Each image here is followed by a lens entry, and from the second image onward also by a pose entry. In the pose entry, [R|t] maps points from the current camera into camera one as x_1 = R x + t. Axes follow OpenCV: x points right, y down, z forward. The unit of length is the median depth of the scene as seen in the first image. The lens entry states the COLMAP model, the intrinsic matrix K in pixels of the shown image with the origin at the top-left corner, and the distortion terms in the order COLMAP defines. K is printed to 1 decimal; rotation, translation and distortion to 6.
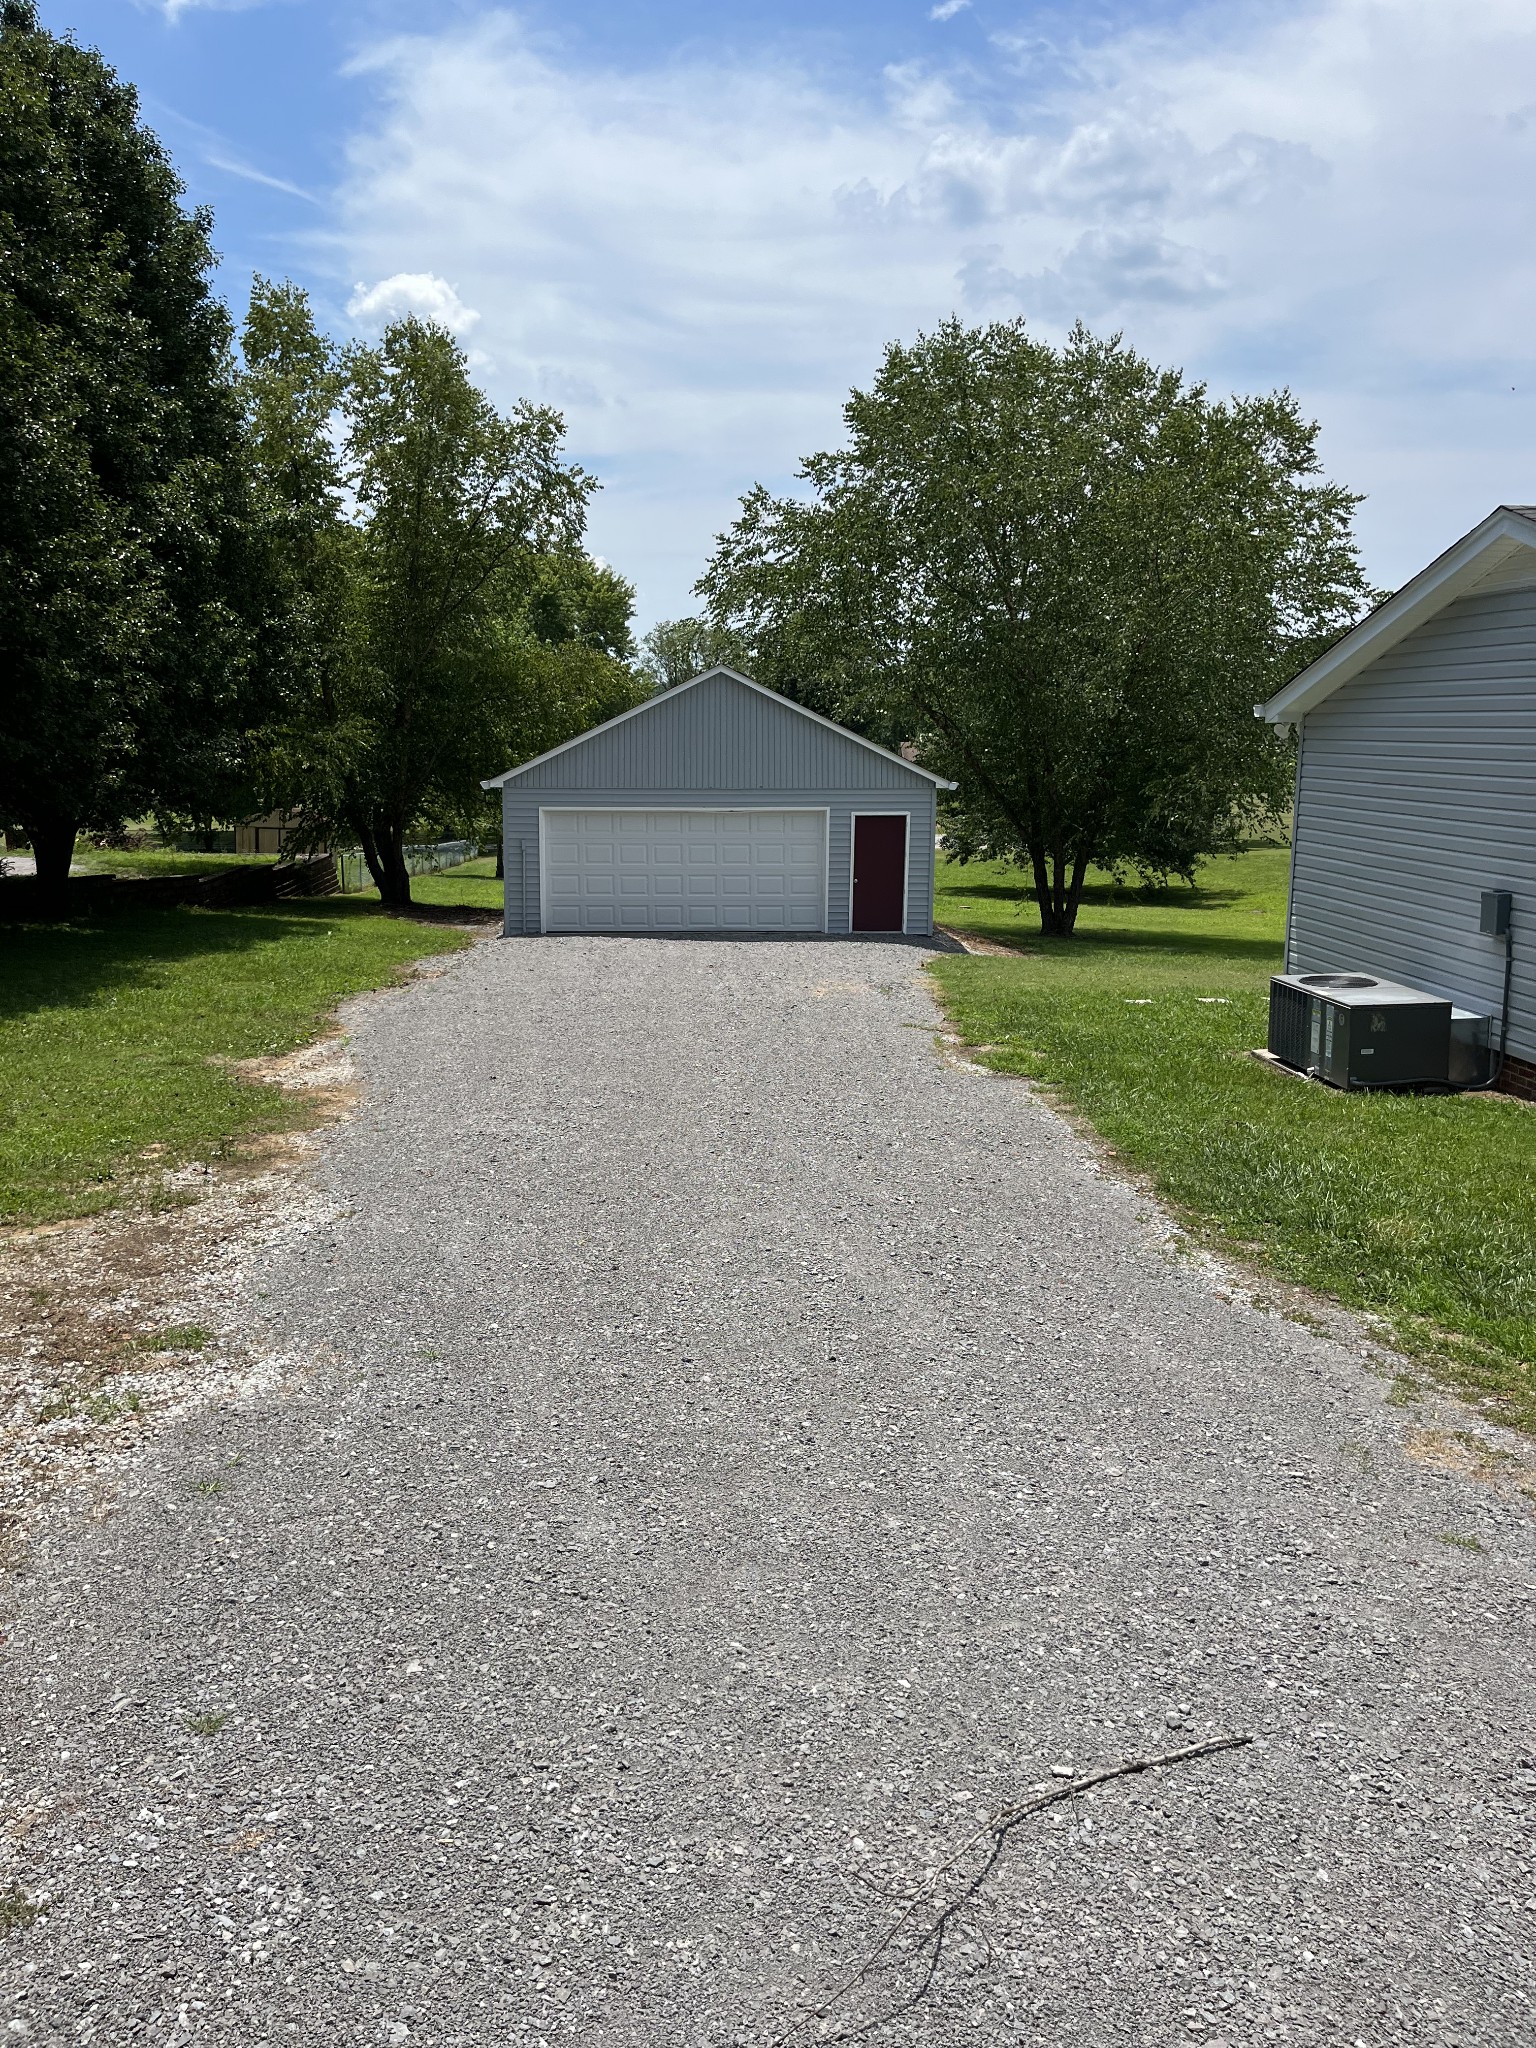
lens RADIAL K [[1513.9, 0, 760.0], [0, 1513.9, 1014.9], [0, 0, 1]] dist [0.035826, -0.061248]
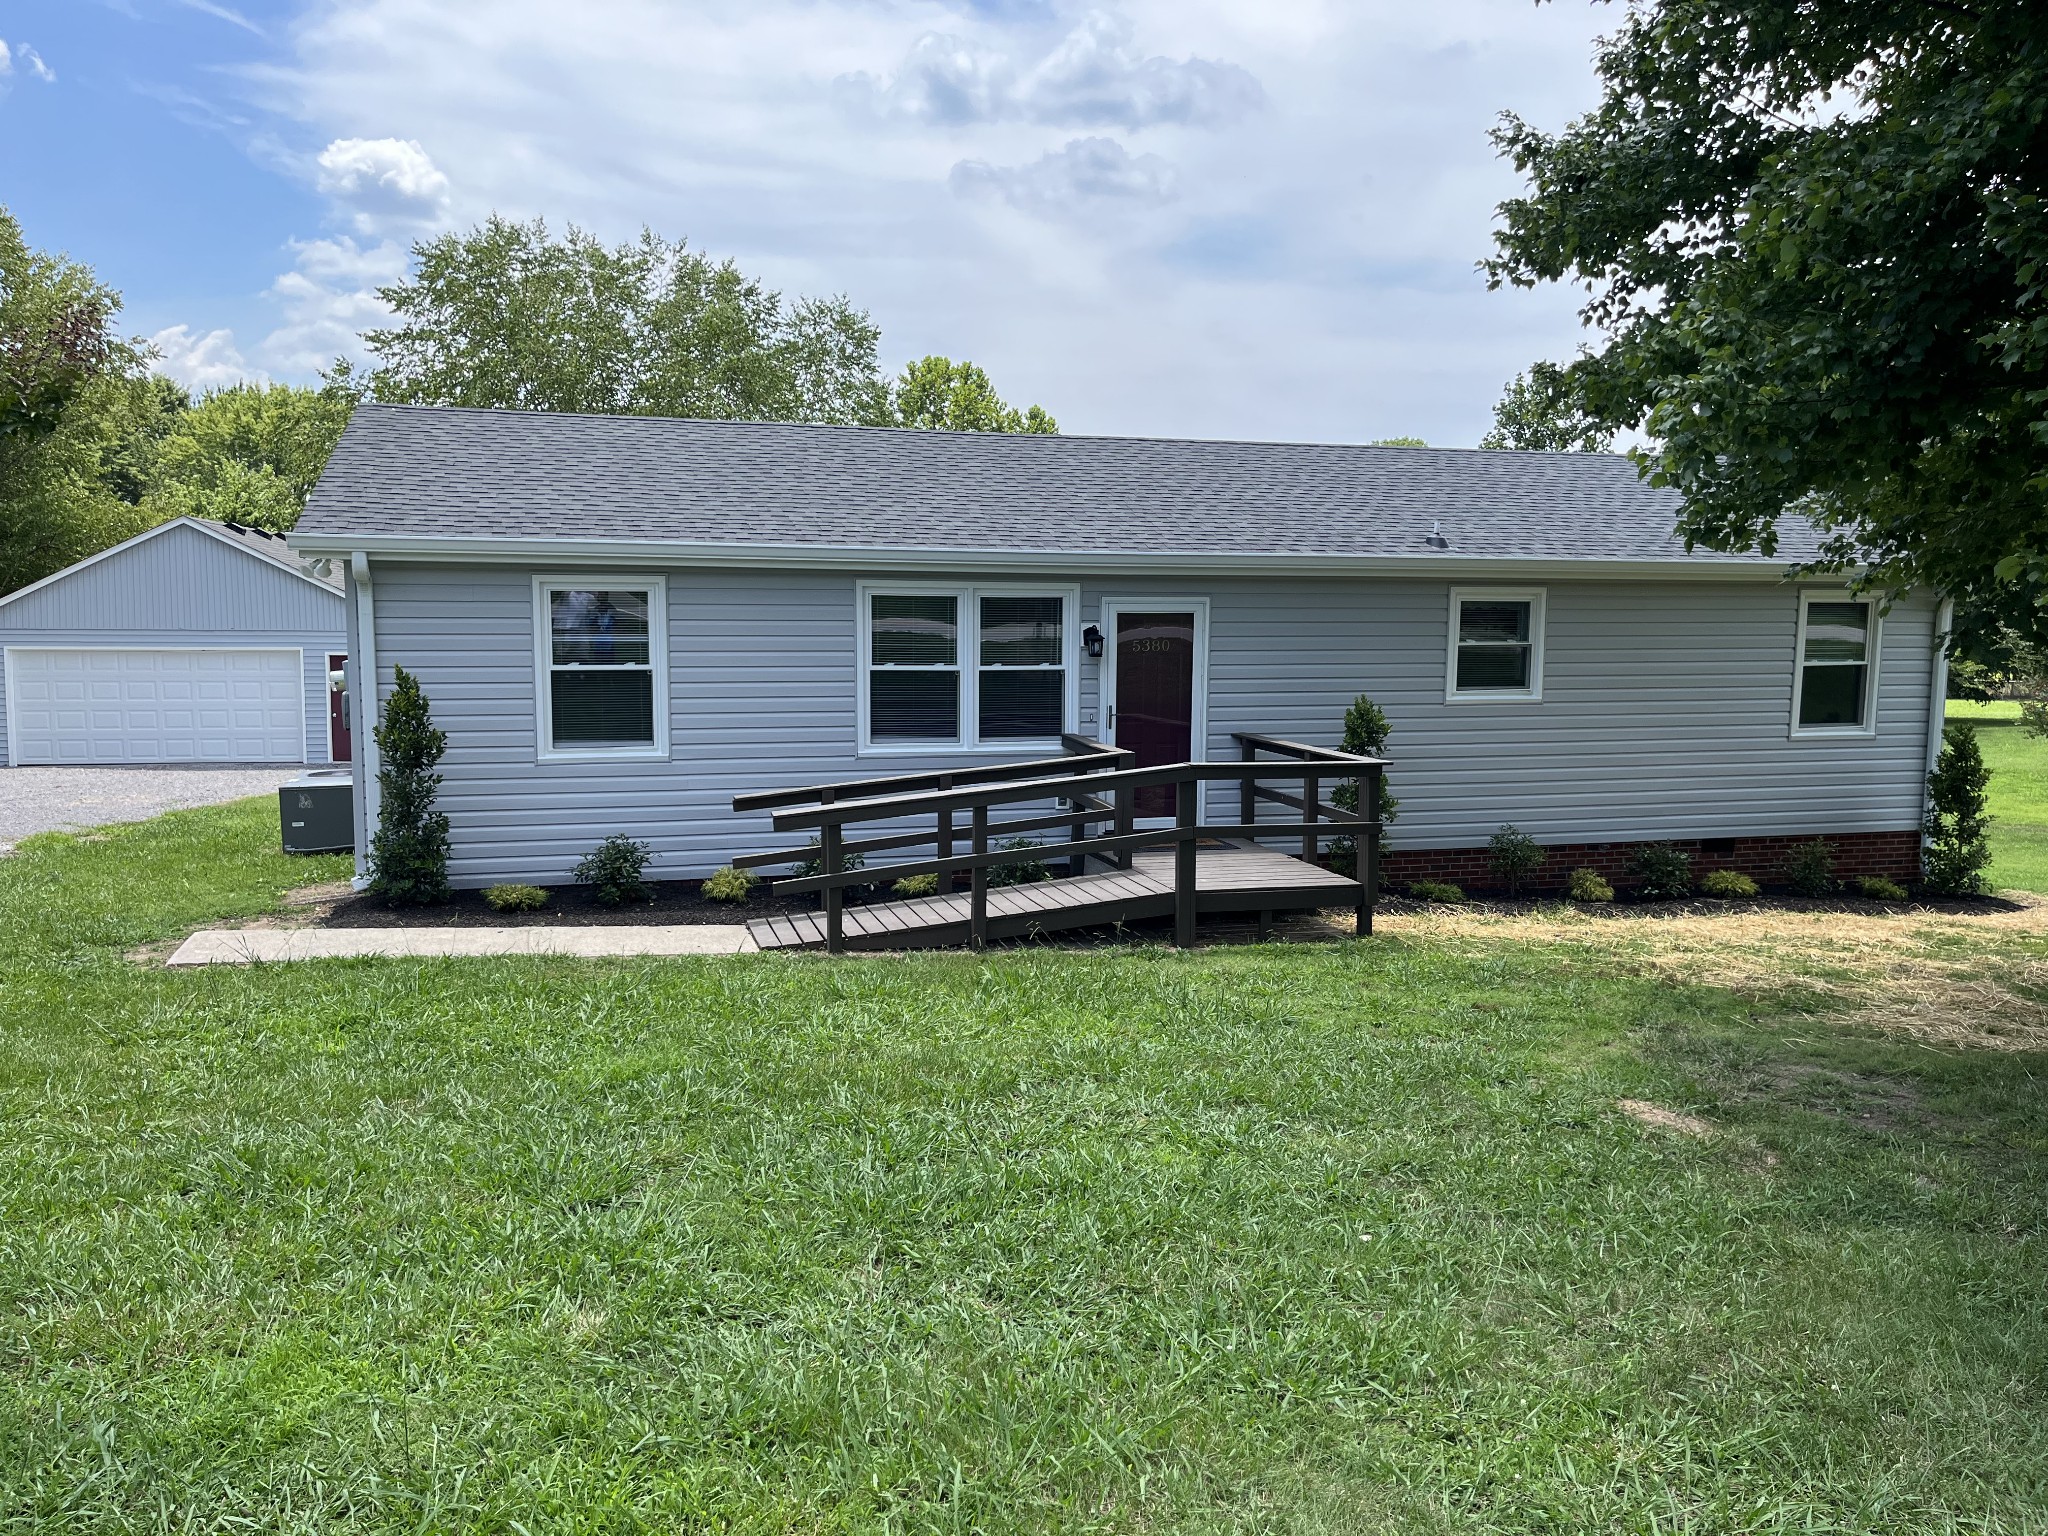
lens RADIAL K [[1513.9, 0, 1058.6], [0, 1513.9, 747.8], [0, 0, 1]] dist [0.035826, -0.061248]
pose [[0.978572, -0.006739, 0.205795, 0.578811], [0.024101, 0.996343, -0.081972, 0.060306], [-0.204490, 0.085176, 0.975156, -0.270409]]
